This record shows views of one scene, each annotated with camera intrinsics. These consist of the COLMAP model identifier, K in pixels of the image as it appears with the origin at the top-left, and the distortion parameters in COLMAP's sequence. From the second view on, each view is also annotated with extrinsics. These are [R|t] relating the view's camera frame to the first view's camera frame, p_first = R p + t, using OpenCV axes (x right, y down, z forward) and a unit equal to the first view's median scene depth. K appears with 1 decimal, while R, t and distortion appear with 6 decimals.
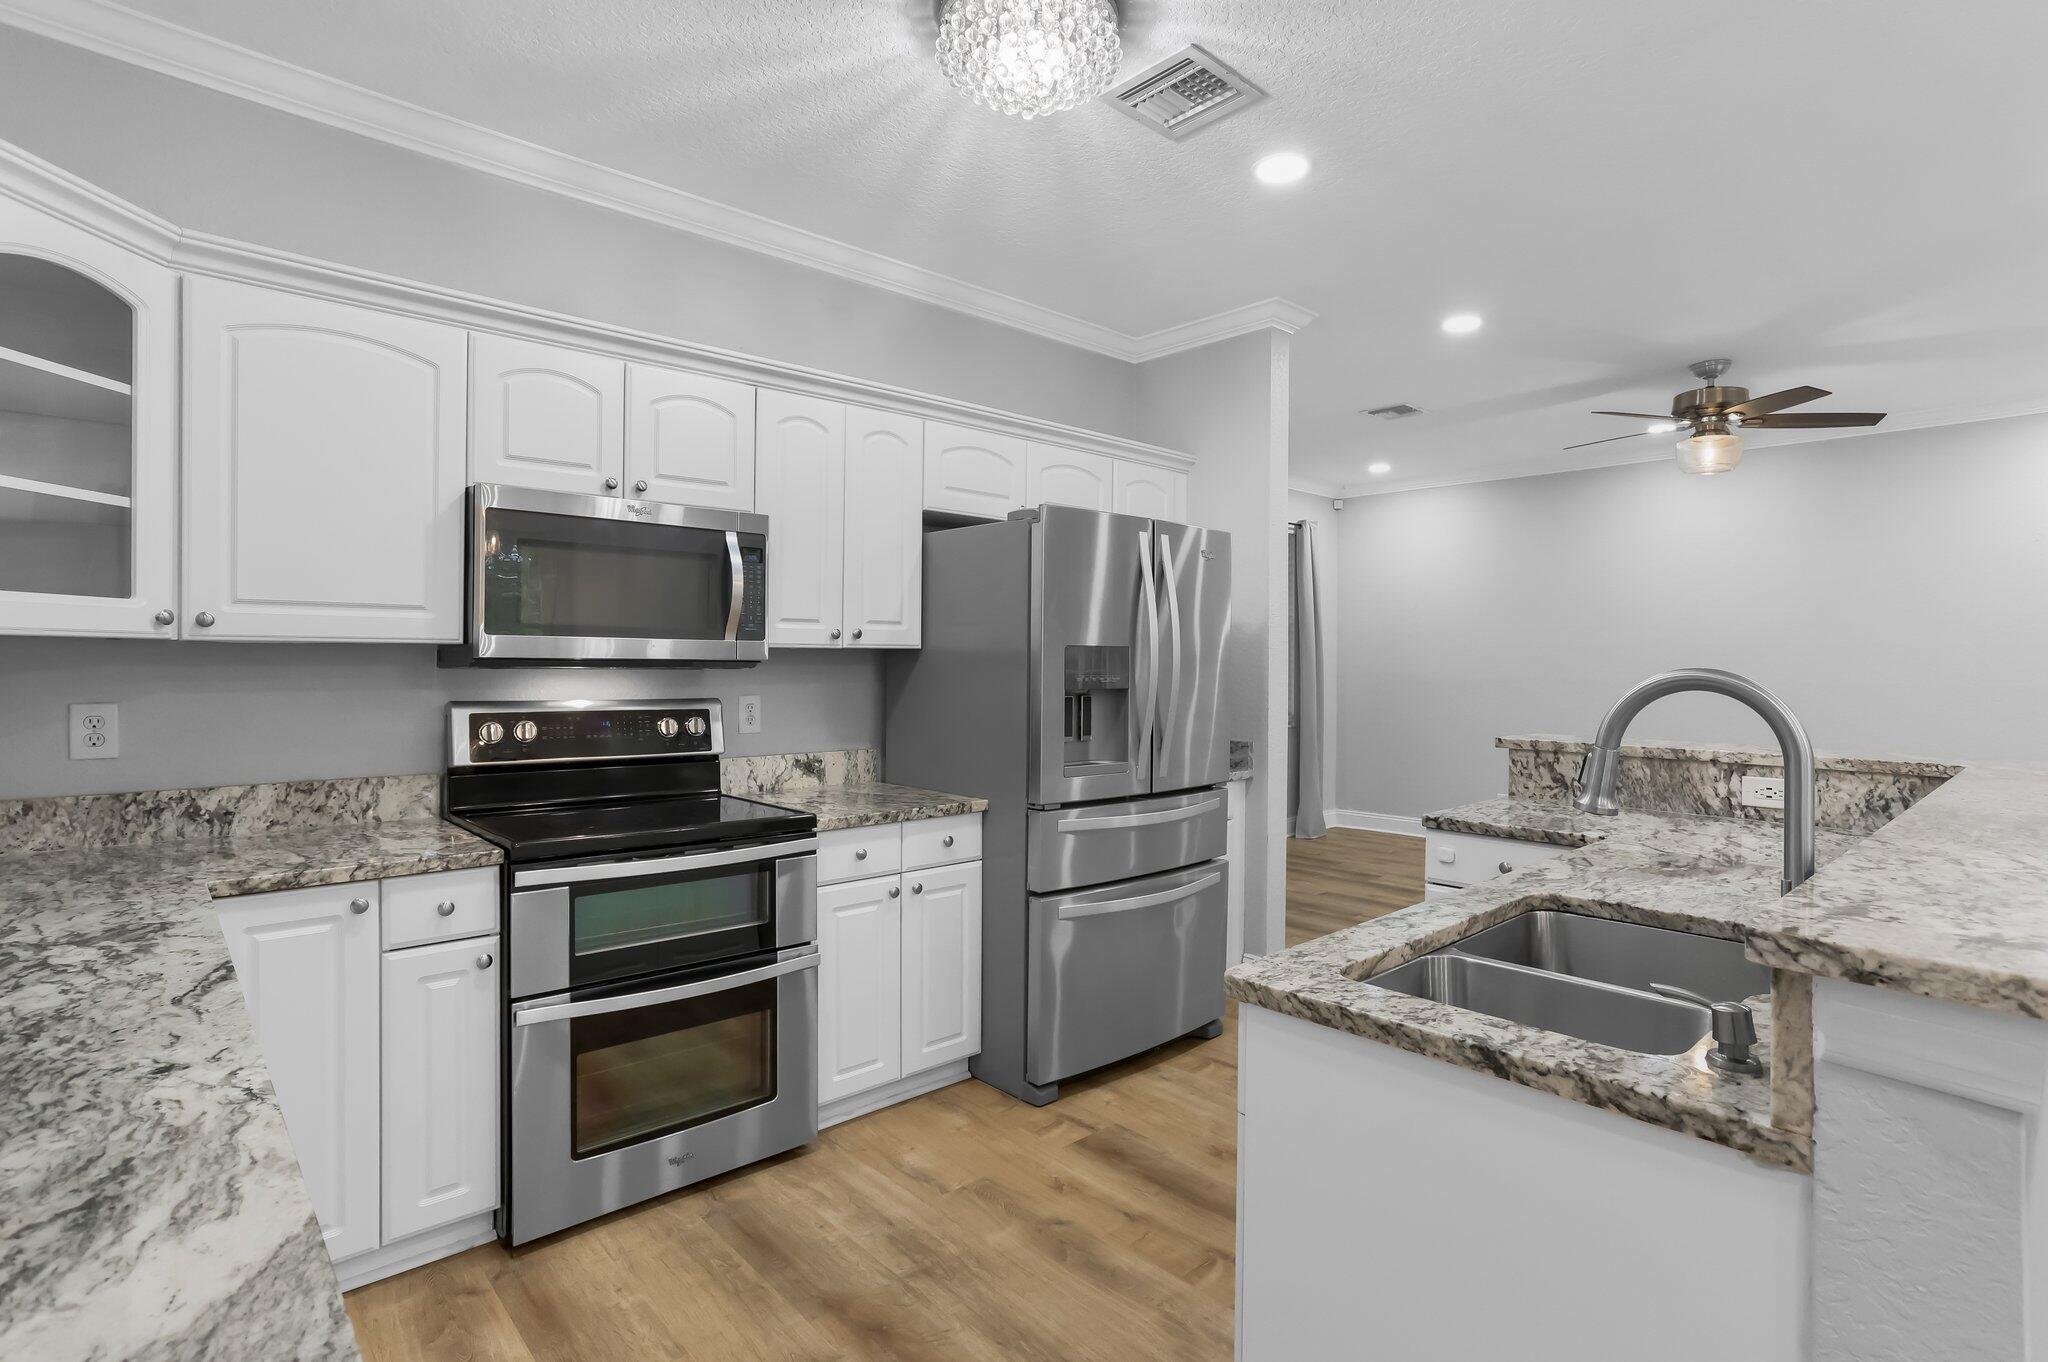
lens RADIAL K [[1005.1, 0, 1027.5], [0, 1005.1, 671.3], [0, 0, 1]] dist [-0.051337, 0.027875]
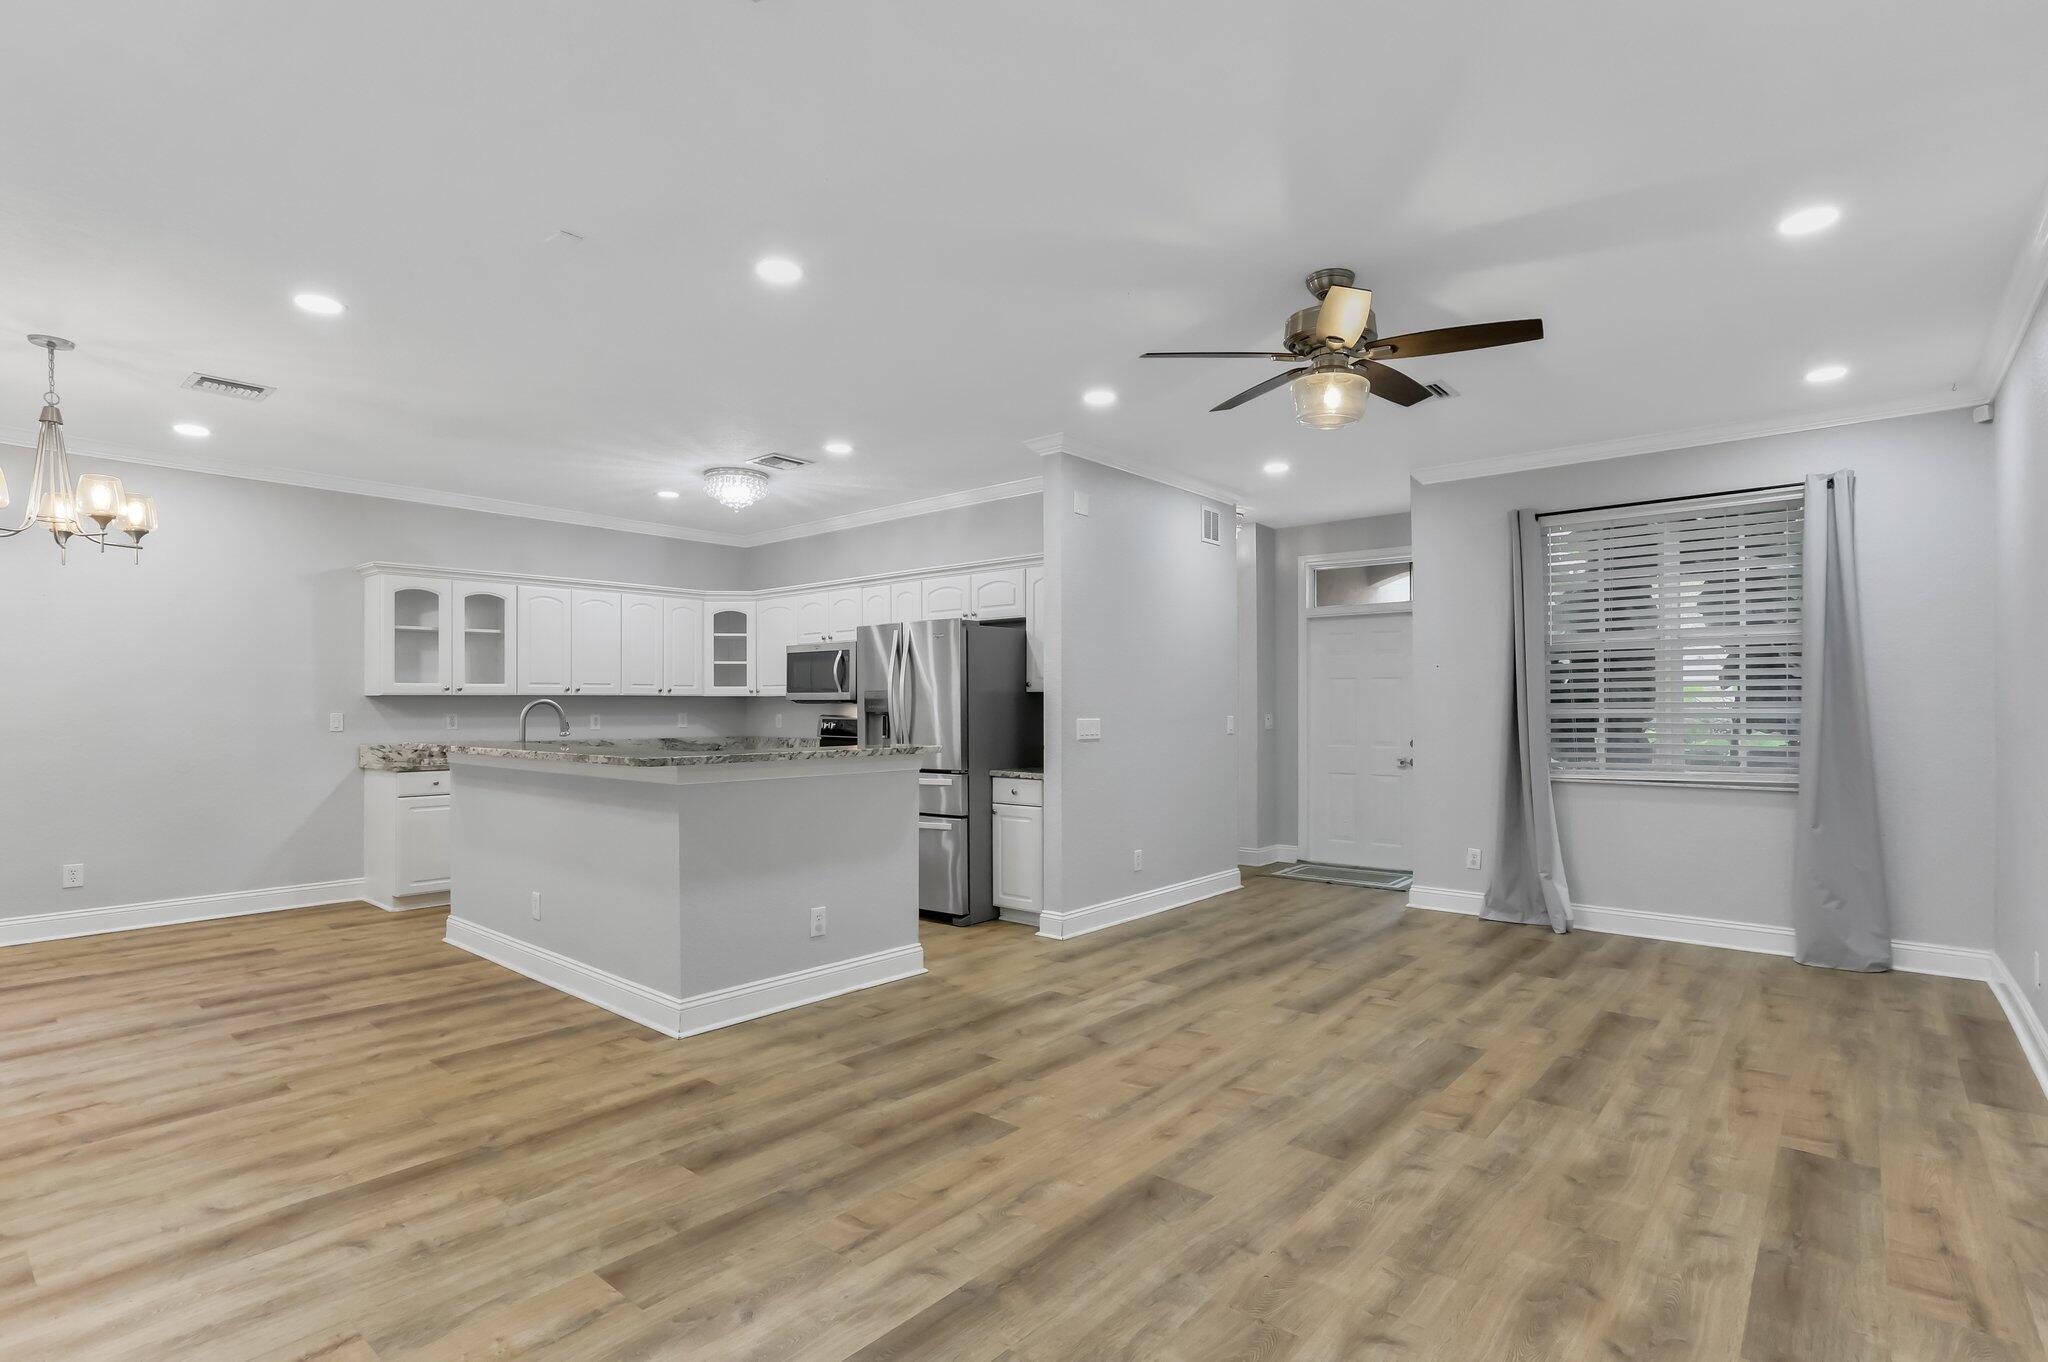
lens RADIAL K [[1005.1, 0, 1036.8], [0, 1005.1, 700.0], [0, 0, 1]] dist [-0.051337, 0.027875]
pose [[0.129934, -0.013853, -0.991426, 2.395222], [-0.006659, 0.999868, -0.014844, 0.024384], [0.991500, 0.008531, 0.129825, 1.188838]]
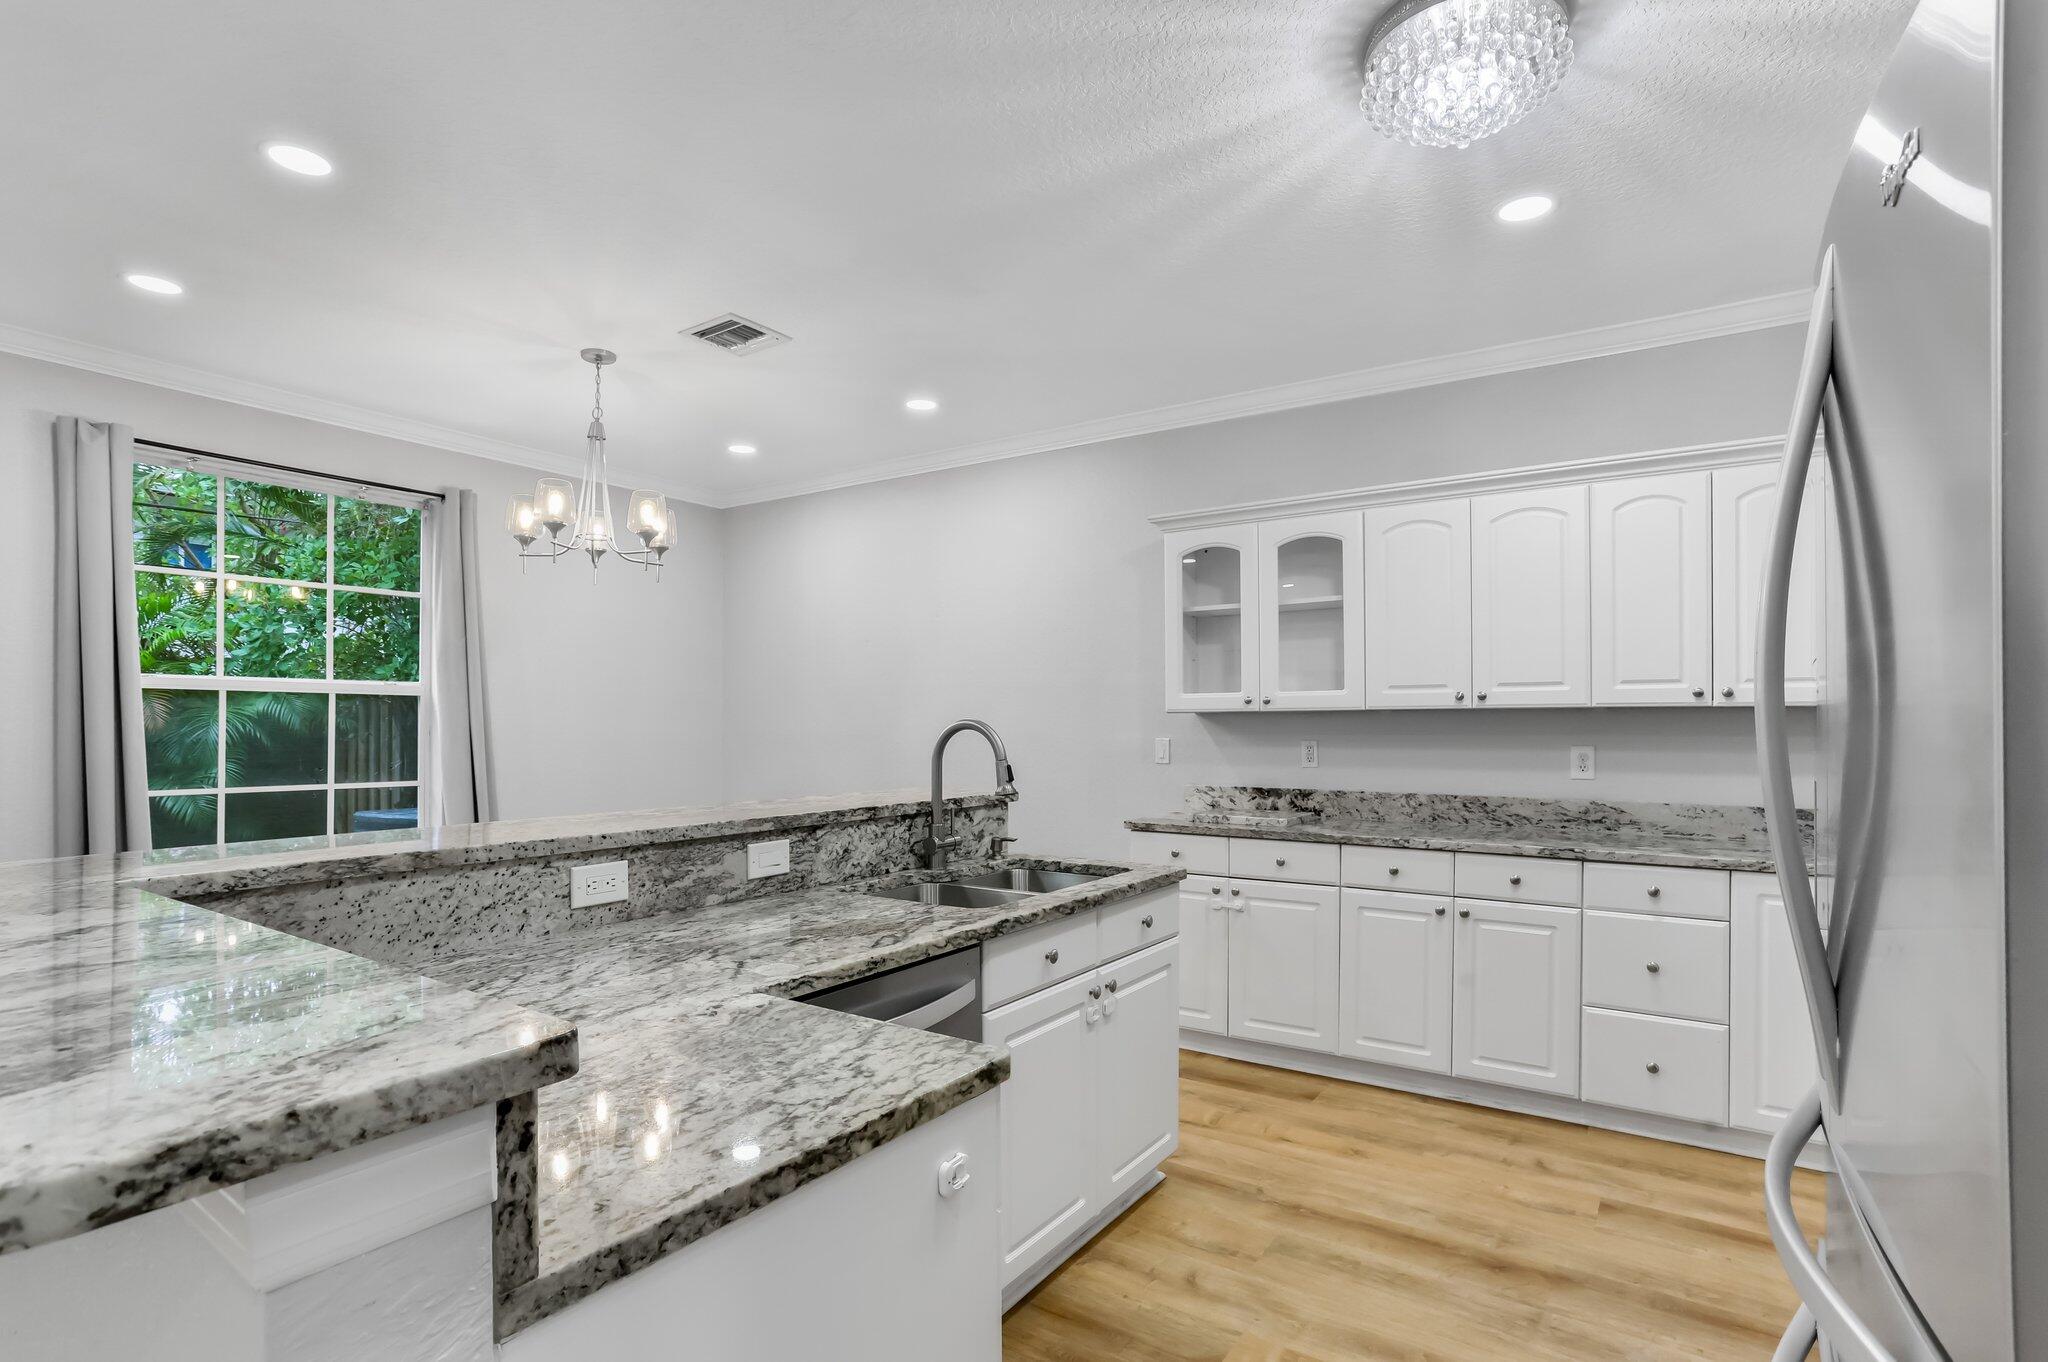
lens RADIAL K [[1005.1, 0, 1014.6], [0, 1005.1, 715.2], [0, 0, 1]] dist [-0.051337, 0.027875]
pose [[-0.973685, -0.009708, -0.227691, 0.507673], [-0.009689, 0.999952, -0.001205, -0.002782], [0.227692, 0.001033, -0.973733, 1.455970]]
